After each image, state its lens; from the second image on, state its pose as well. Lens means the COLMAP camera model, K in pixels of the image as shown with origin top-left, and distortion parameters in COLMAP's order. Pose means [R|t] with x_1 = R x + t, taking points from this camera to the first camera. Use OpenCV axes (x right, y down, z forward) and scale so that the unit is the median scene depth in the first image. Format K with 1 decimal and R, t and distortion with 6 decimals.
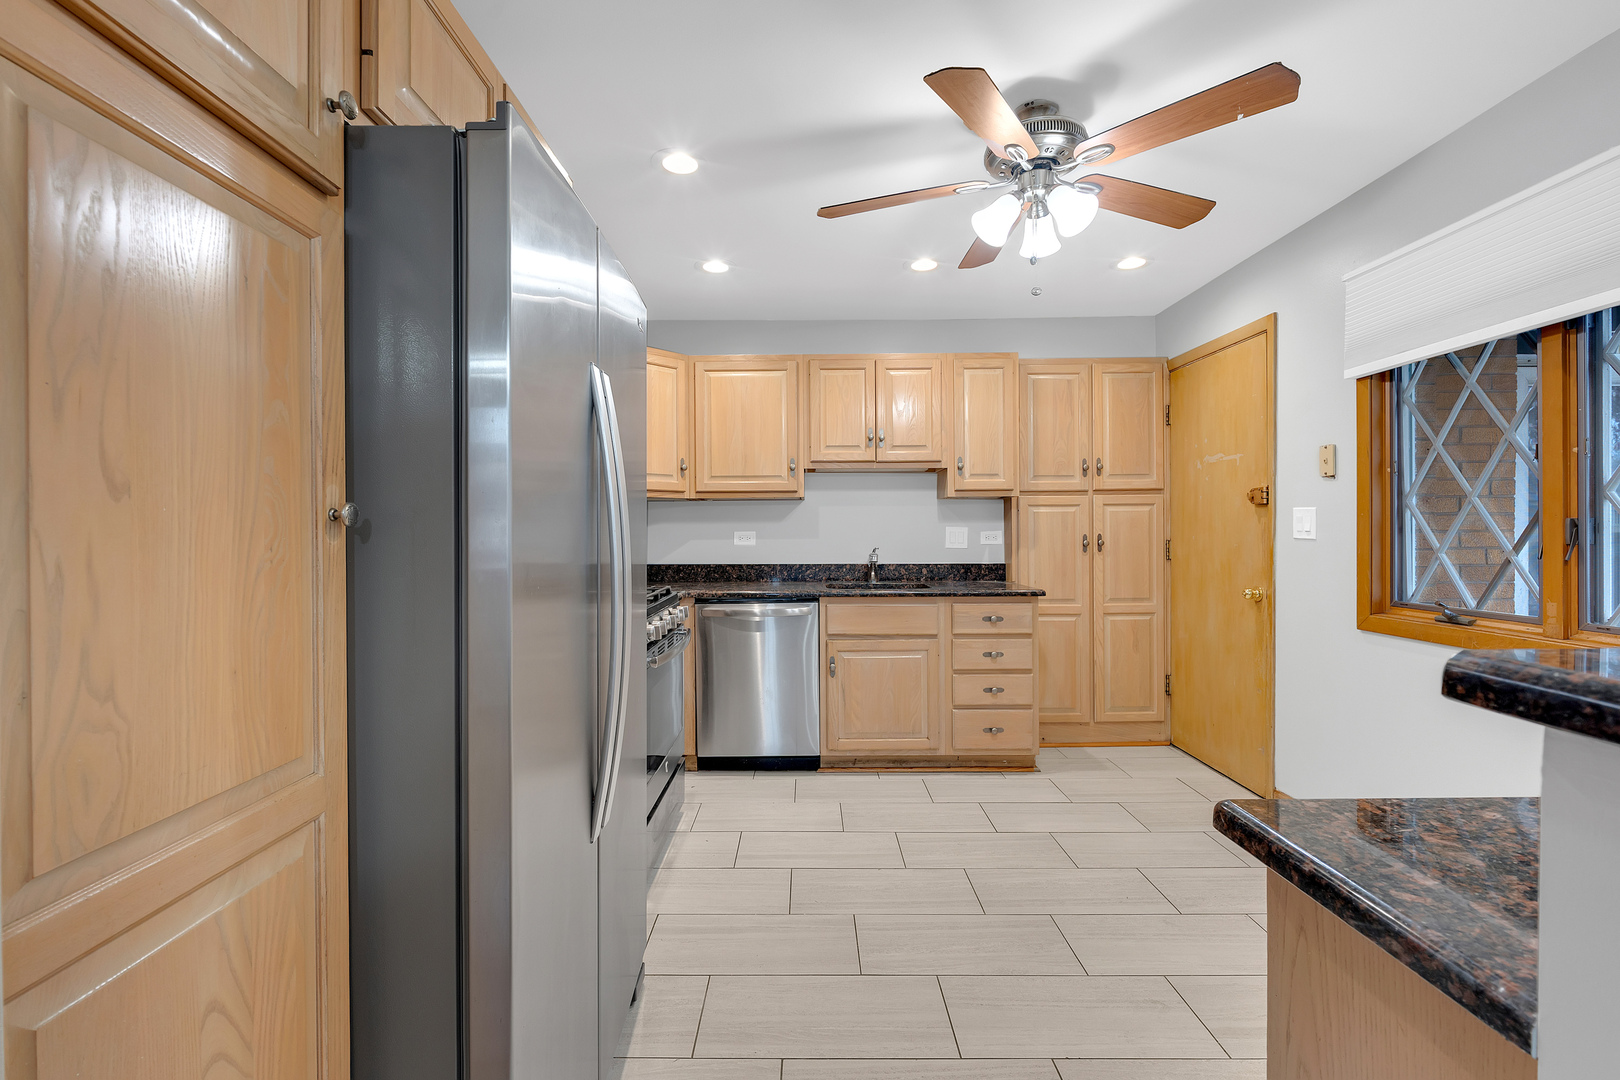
lens RADIAL K [[709.1, 0, 815.9], [0, 709.1, 533.4], [0, 0, 1]] dist [-0.010873, 0.000712]
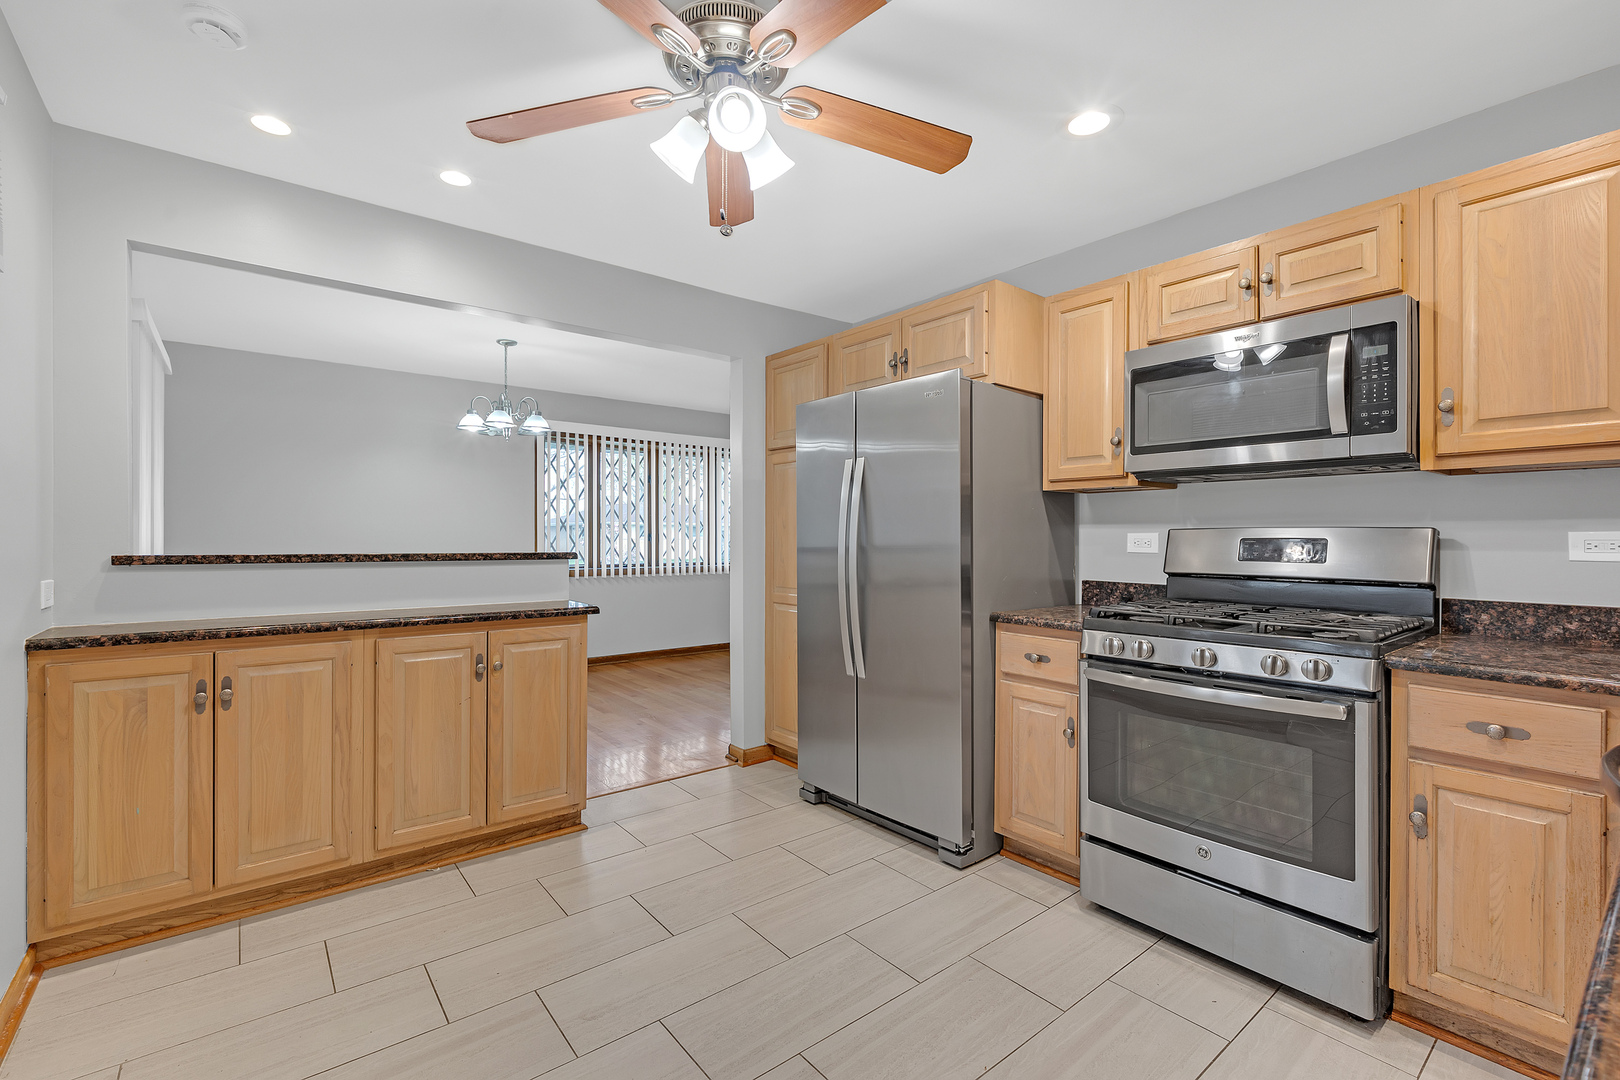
lens RADIAL K [[709.1, 0, 820.6], [0, 709.1, 539.5], [0, 0, 1]] dist [-0.010873, 0.000712]
pose [[-0.777349, 0.004790, -0.629051, 0.415422], [-0.002505, 0.999940, 0.010709, -0.003714], [0.629064, 0.009900, -0.777290, 0.968710]]
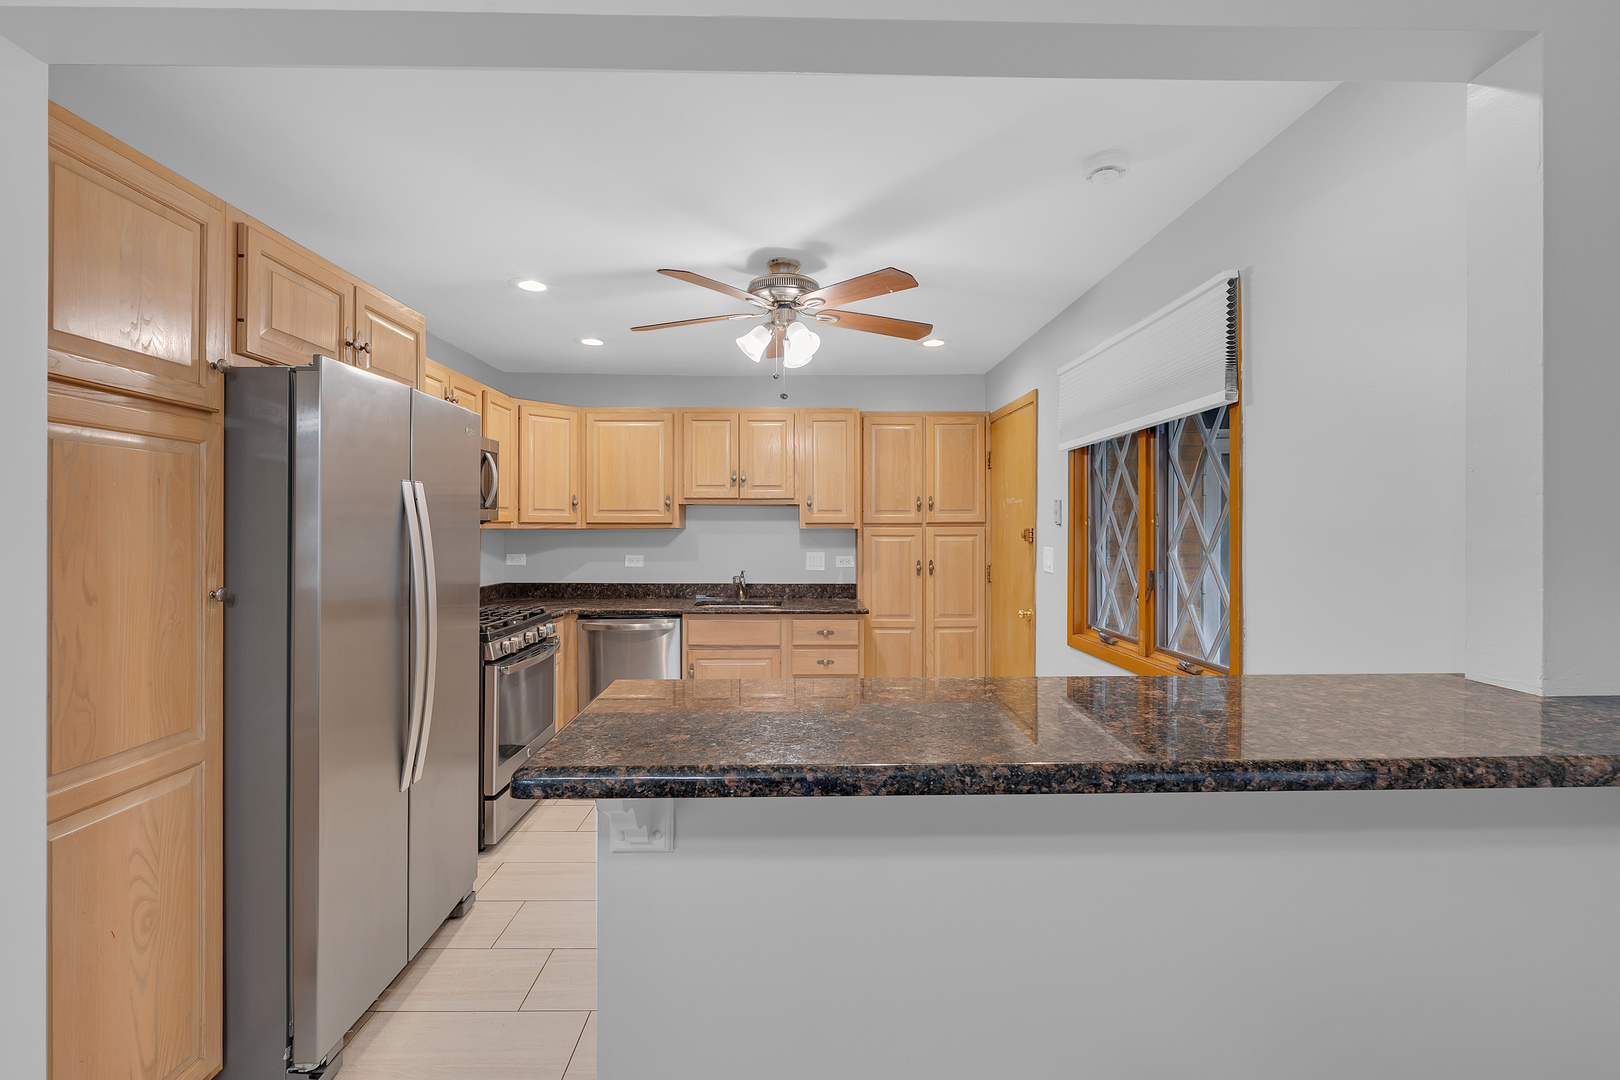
lens RADIAL K [[709.1, 0, 814.9], [0, 709.1, 529.2], [0, 0, 1]] dist [-0.010873, 0.000712]
pose [[0.999741, 0.006643, 0.021750, 0.197394], [-0.006516, 0.999962, -0.005875, -0.047035], [-0.021788, 0.005731, 0.999746, -0.201276]]
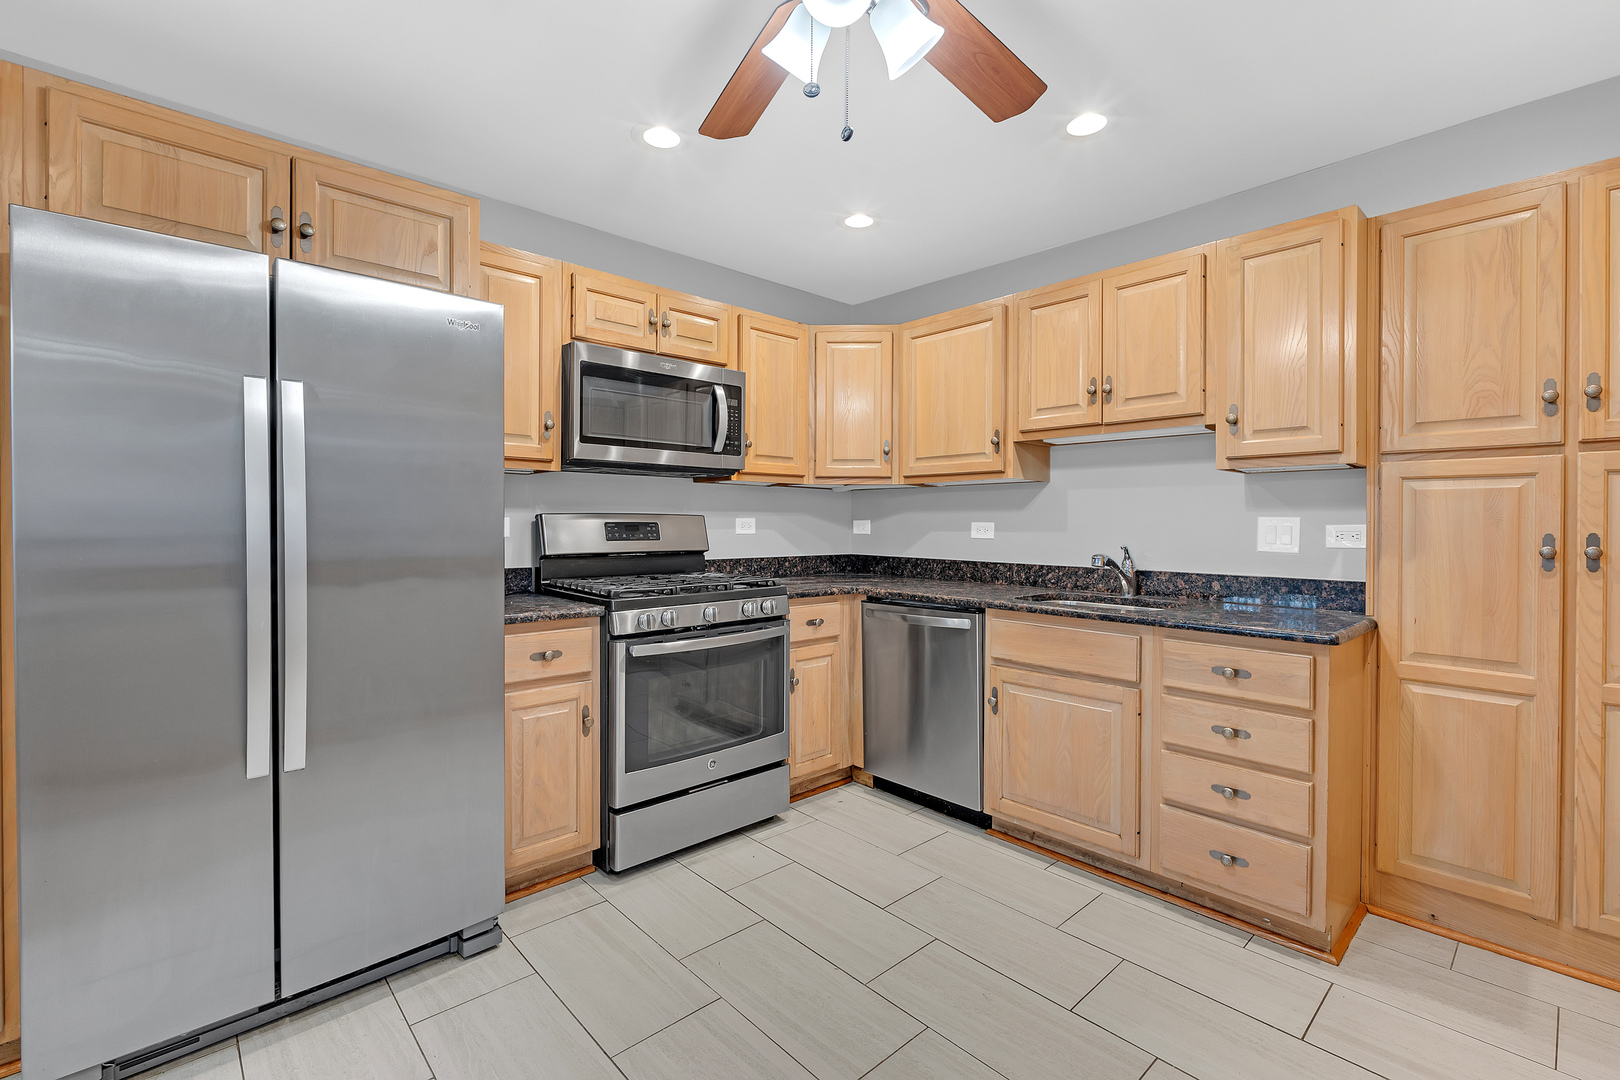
lens RADIAL K [[709.1, 0, 798.3], [0, 709.1, 526.7], [0, 0, 1]] dist [-0.010873, 0.000712]
pose [[0.673426, 0.012743, -0.739145, 0.425950], [-0.010620, 0.999915, 0.007563, -0.001864], [0.739178, 0.002757, 0.673504, 0.320660]]
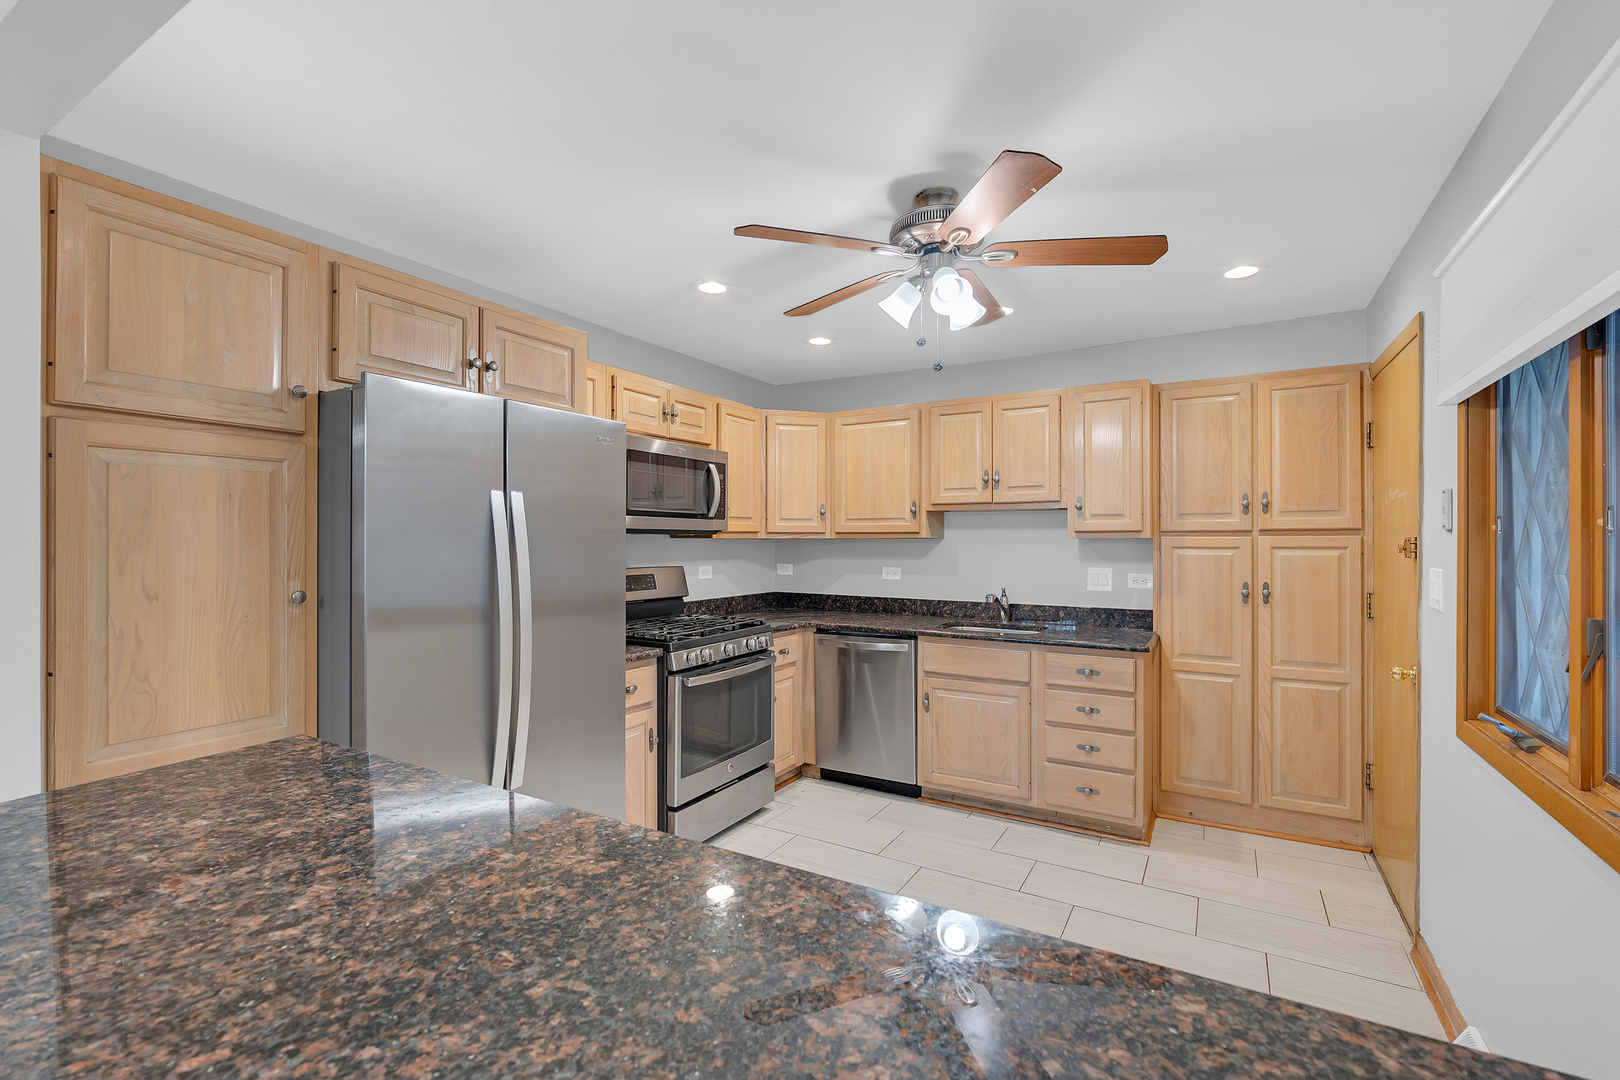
lens RADIAL K [[709.1, 0, 809.9], [0, 709.1, 537.2], [0, 0, 1]] dist [-0.010873, 0.000712]
pose [[0.863844, 0.004359, -0.503741, 0.388942], [-0.008278, 0.999950, -0.005542, -0.048083], [0.503692, 0.008957, 0.863837, 0.001284]]
